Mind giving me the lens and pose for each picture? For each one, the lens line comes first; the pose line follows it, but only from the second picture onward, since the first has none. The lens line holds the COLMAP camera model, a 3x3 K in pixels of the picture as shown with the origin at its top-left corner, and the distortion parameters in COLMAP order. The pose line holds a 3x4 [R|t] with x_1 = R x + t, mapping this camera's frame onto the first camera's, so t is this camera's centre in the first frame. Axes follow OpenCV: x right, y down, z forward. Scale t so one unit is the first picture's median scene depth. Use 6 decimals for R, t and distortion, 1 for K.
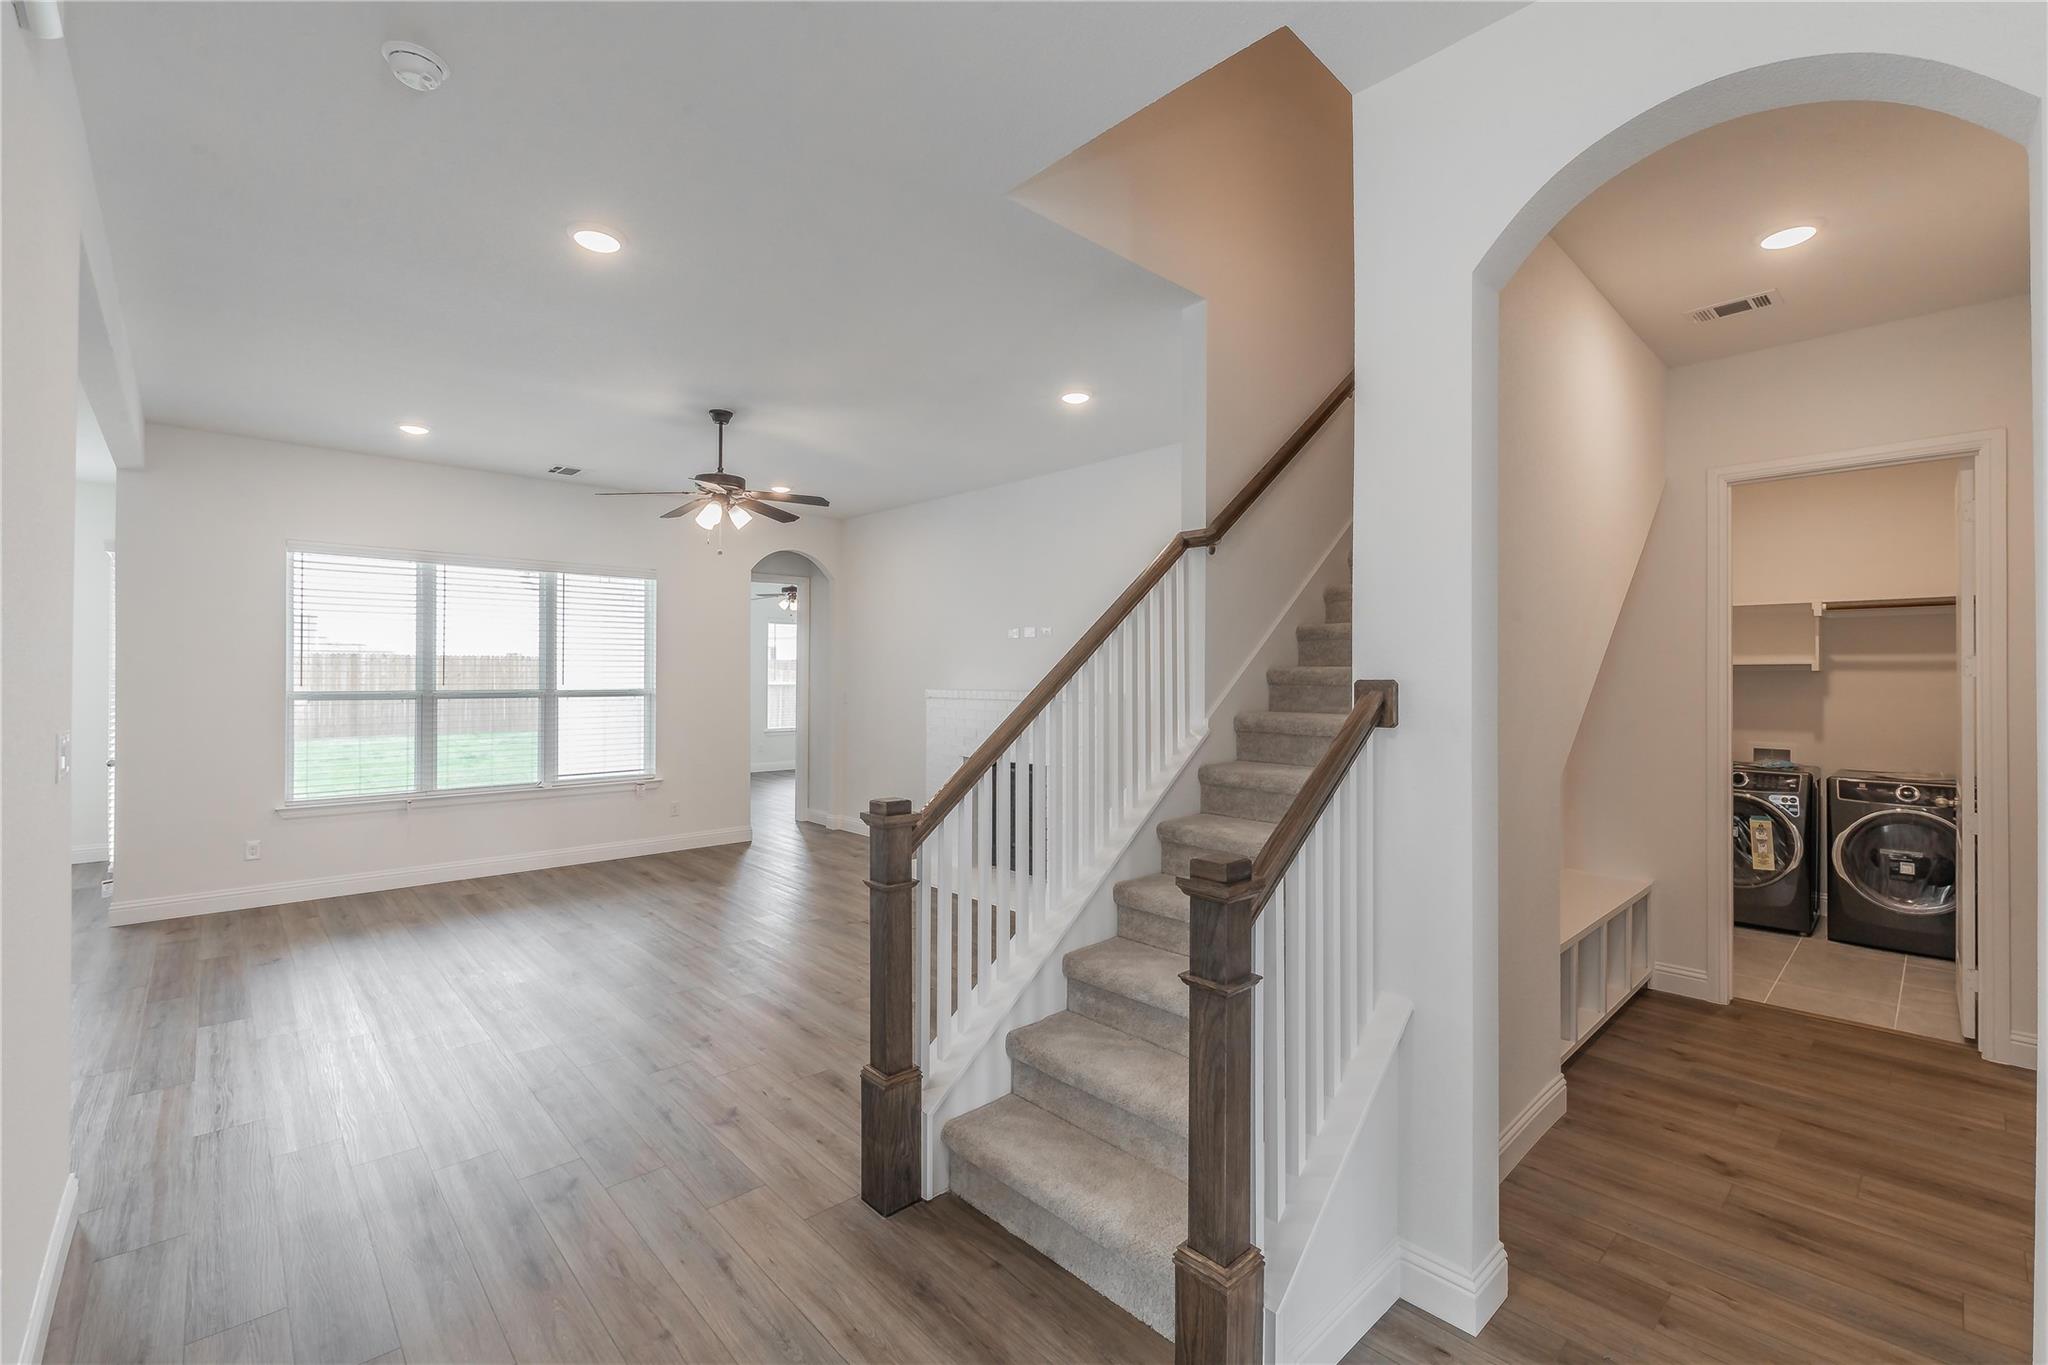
lens RADIAL K [[872.5, 0, 1020.0], [0, 872.5, 679.5], [0, 0, 1]] dist [0.010620, 0.000313]
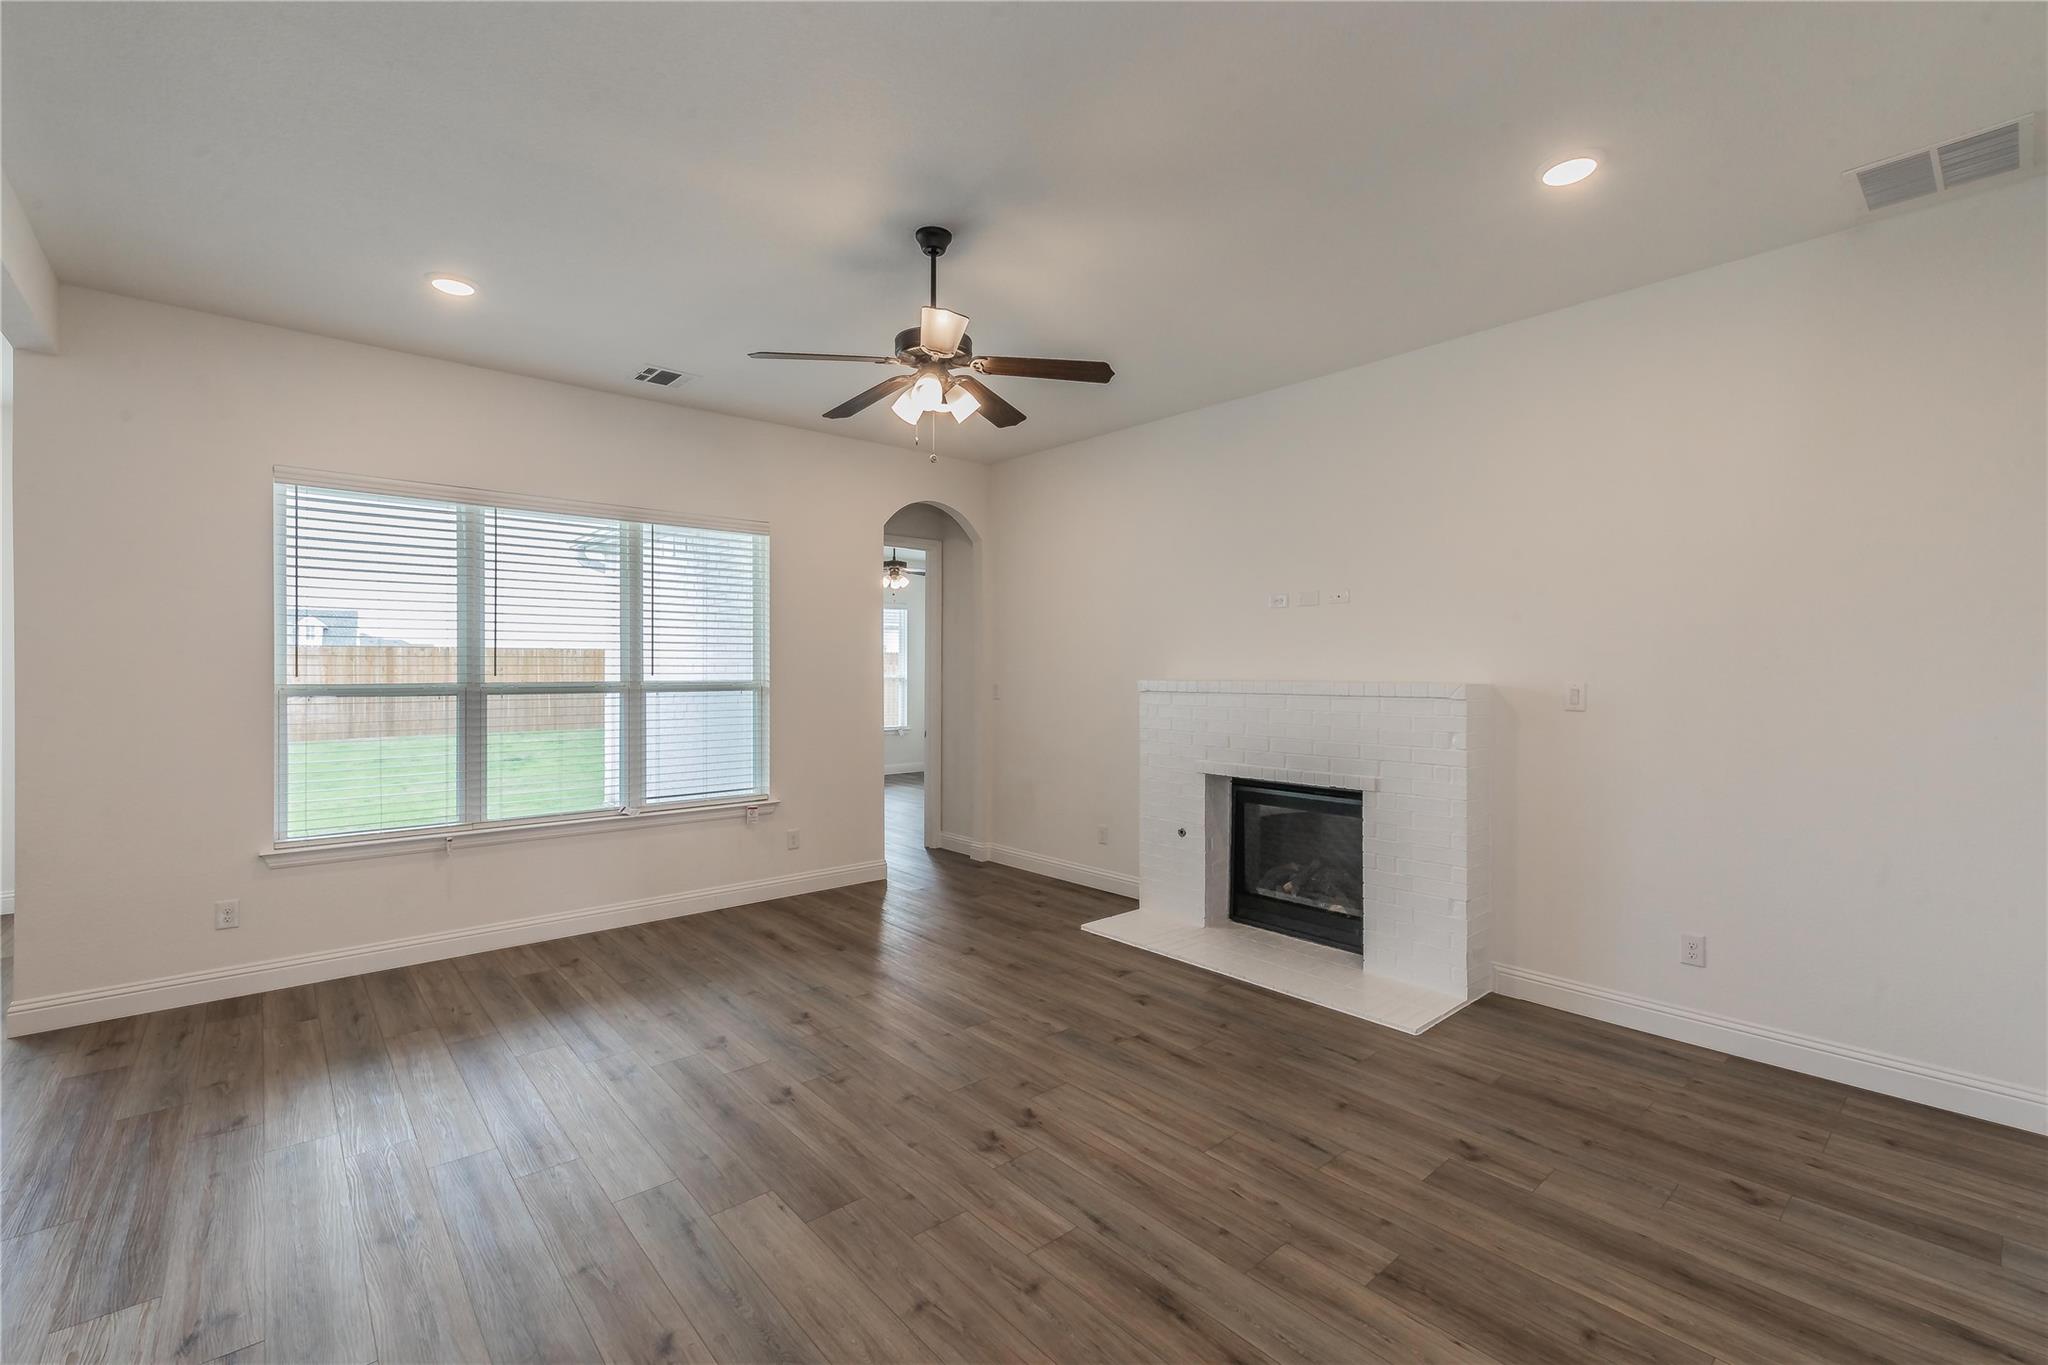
lens RADIAL K [[872.5, 0, 1026.9], [0, 872.5, 682.2], [0, 0, 1]] dist [0.010620, 0.000313]
pose [[0.999604, -0.001525, -0.028106, -0.197523], [0.001832, 0.999939, 0.010892, 0.004775], [0.028088, -0.010939, 0.999546, 0.288388]]
